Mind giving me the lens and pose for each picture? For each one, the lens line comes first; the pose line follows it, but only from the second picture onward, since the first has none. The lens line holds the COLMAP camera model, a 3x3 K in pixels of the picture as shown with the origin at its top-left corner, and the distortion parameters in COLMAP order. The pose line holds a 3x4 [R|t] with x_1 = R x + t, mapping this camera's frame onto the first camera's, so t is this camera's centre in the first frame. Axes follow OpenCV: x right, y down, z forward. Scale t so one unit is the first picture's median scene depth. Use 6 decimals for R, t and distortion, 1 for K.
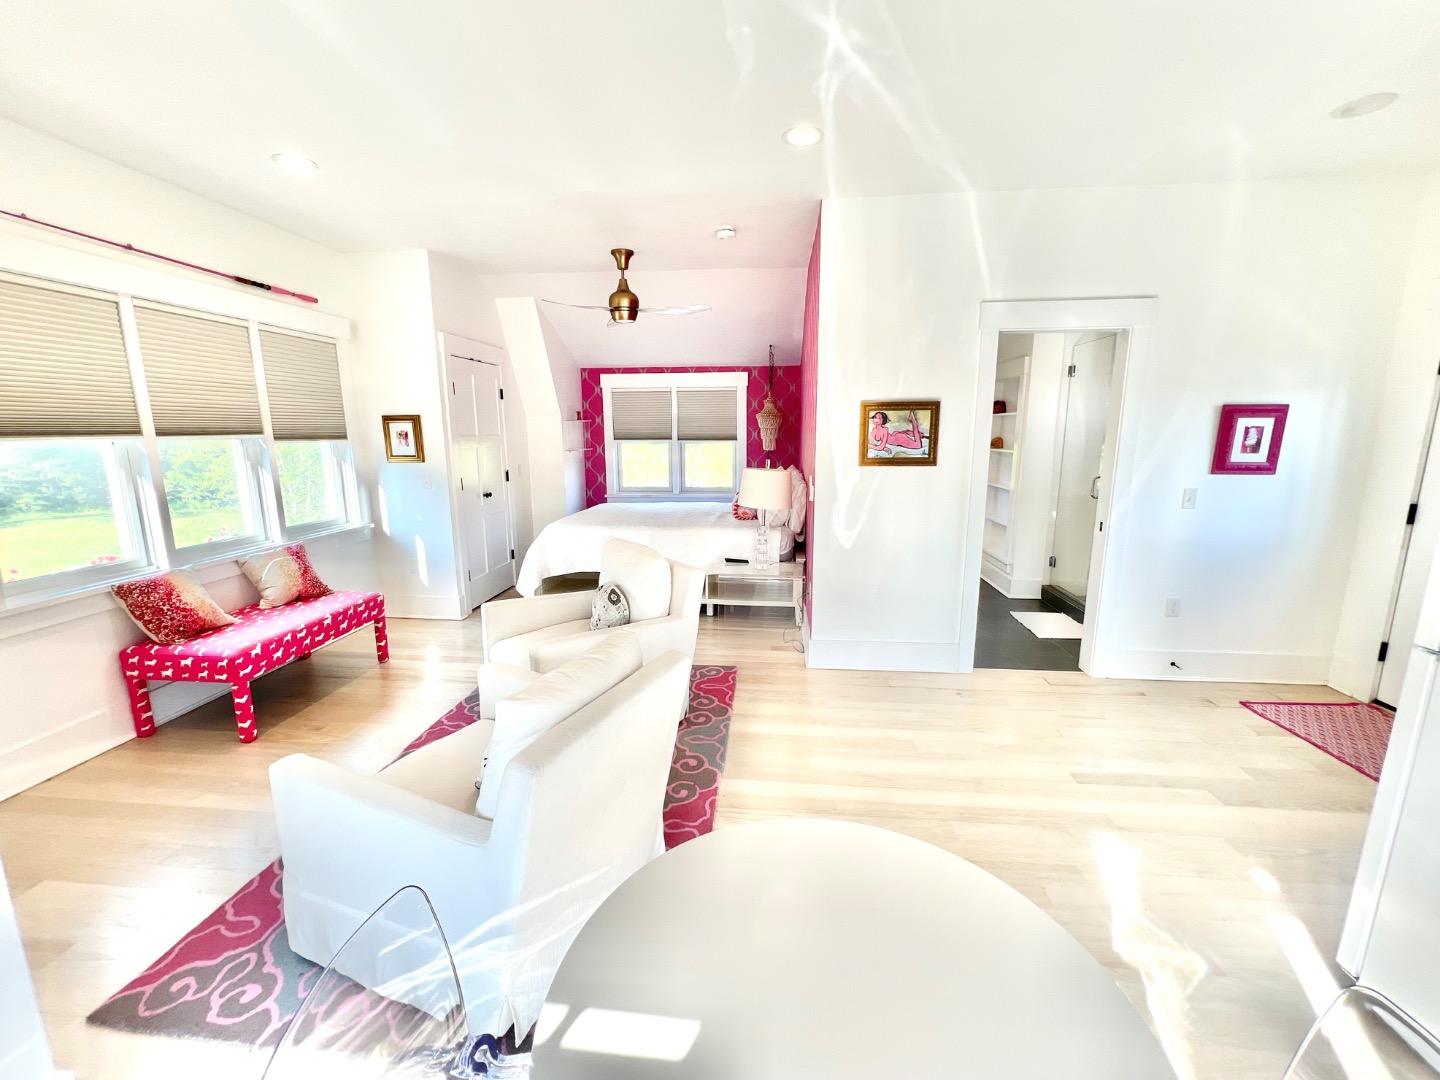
lens RADIAL K [[593.2, 0, 720.0], [0, 593.2, 540.0], [0, 0, 1]] dist [-0.001120, -0.000011]
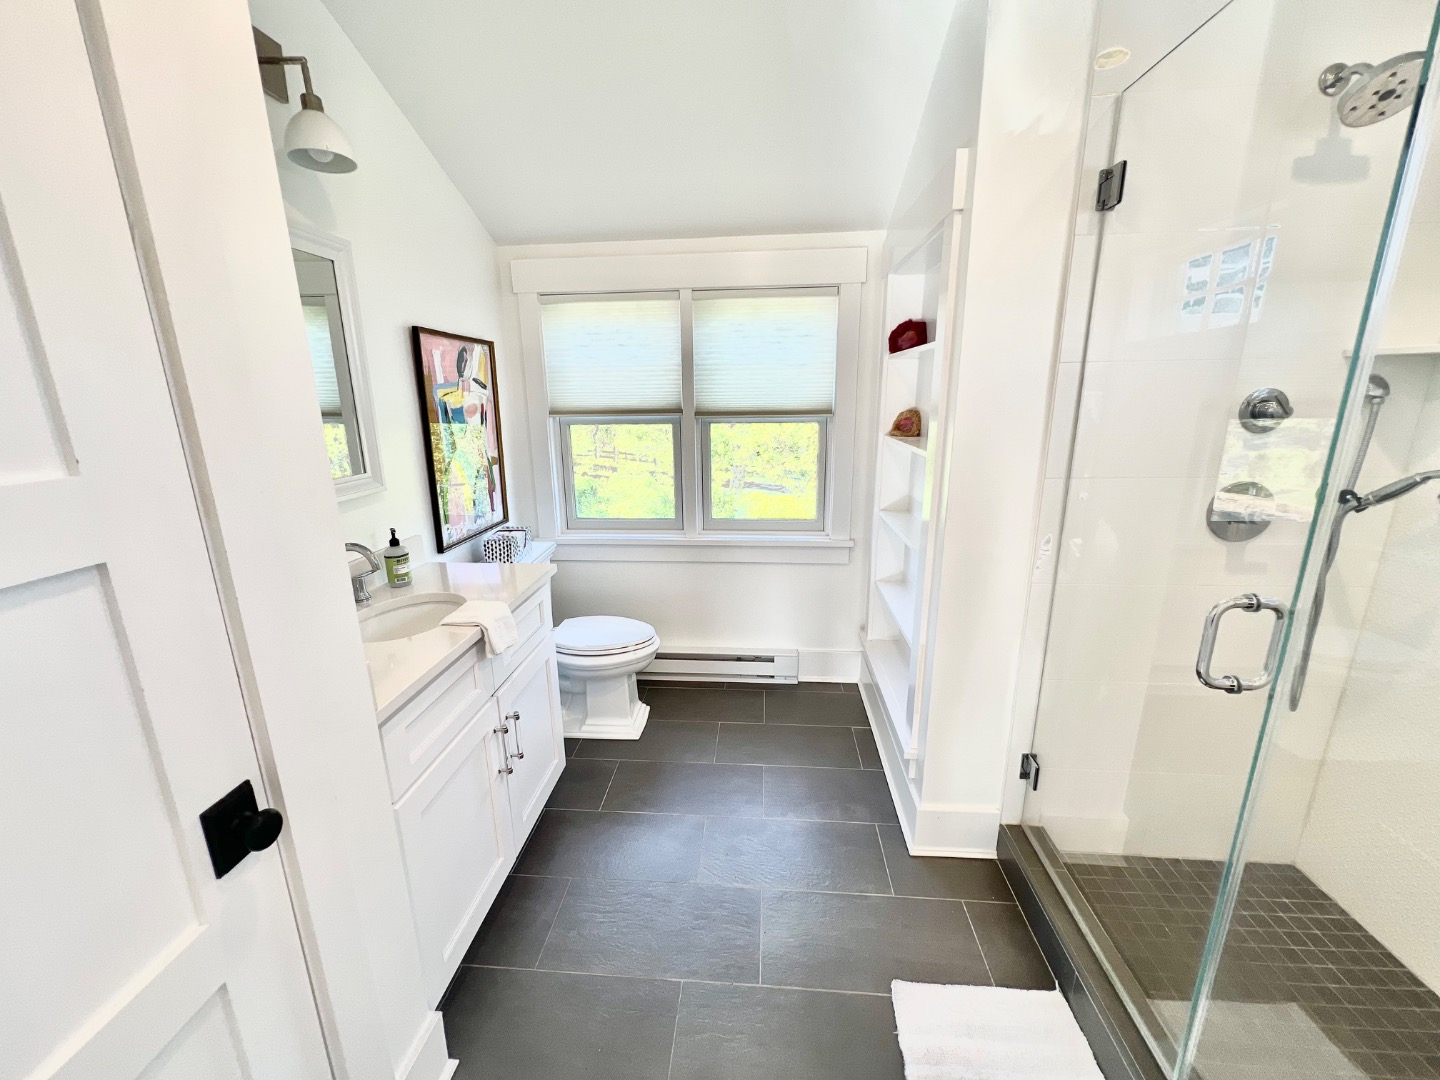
lens RADIAL K [[578.5, 0, 717.8], [0, 578.5, 537.8], [0, 0, 1]] dist [-0.002046, -0.000099]
pose [[0.999918, -0.010312, 0.007633, 0.545265], [0.009822, 0.998048, 0.061674, -0.179339], [-0.008254, -0.061594, 0.998067, 0.971970]]
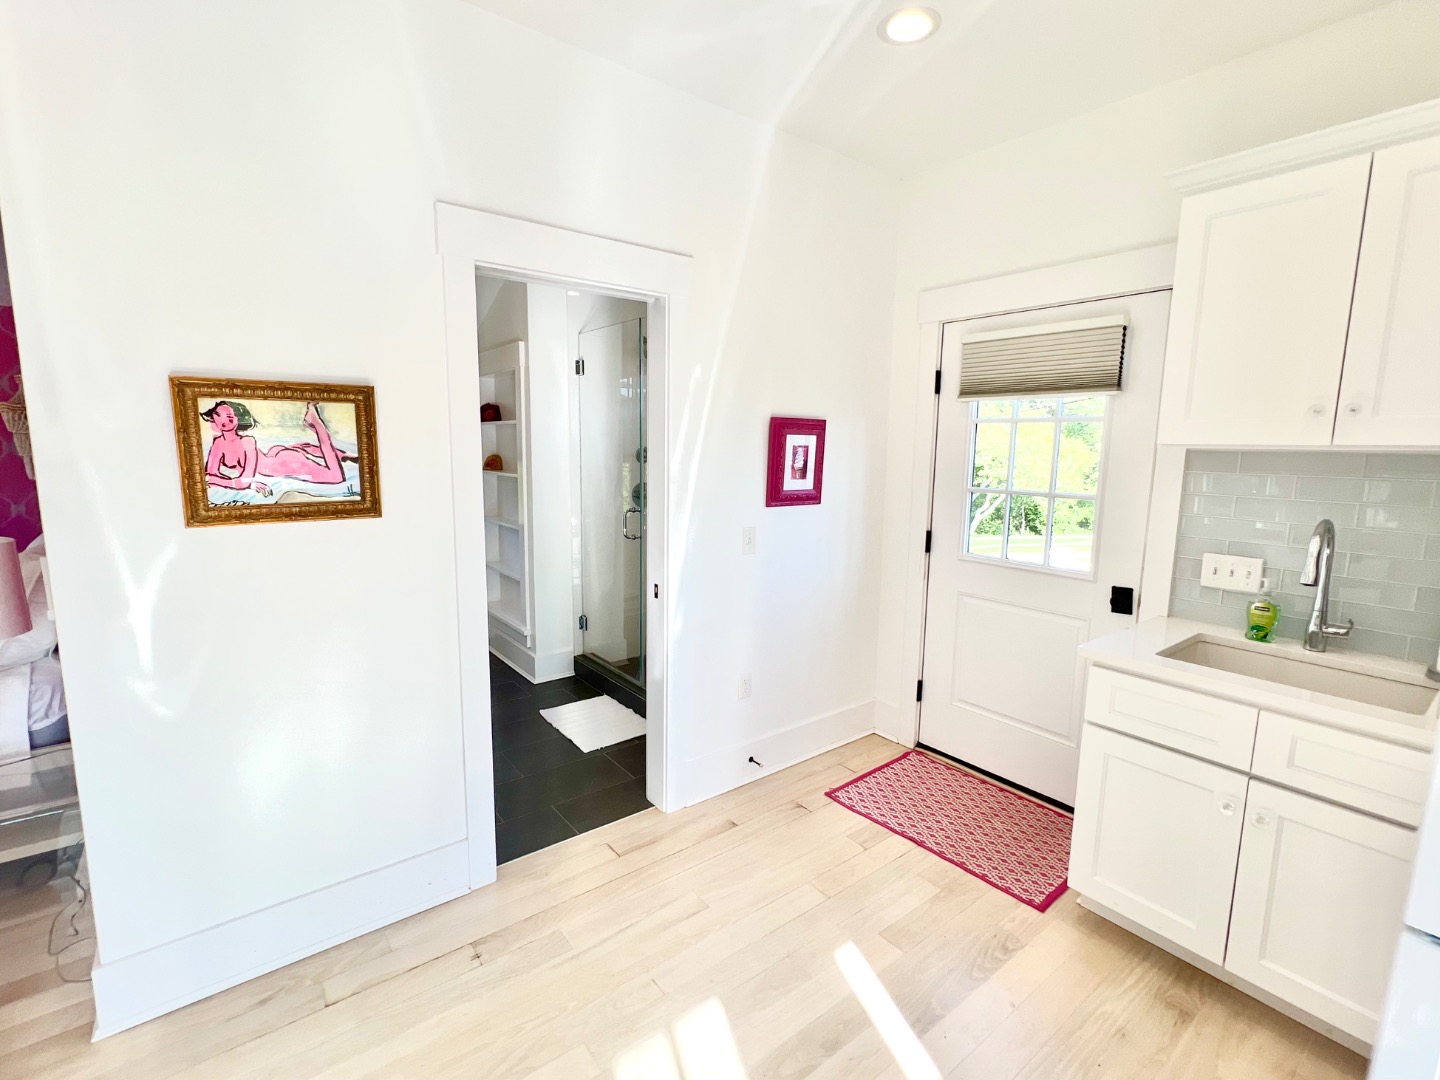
lens RADIAL K [[677.2, 0, 720.0], [0, 677.2, 540.0], [0, 0, 1]] dist [0.000151, 0.000268]
pose [[0.730312, -0.081578, 0.678225, 0.176215], [0.108161, 0.994129, 0.003108, -0.072725], [-0.674497, 0.071088, 0.734848, 0.374587]]
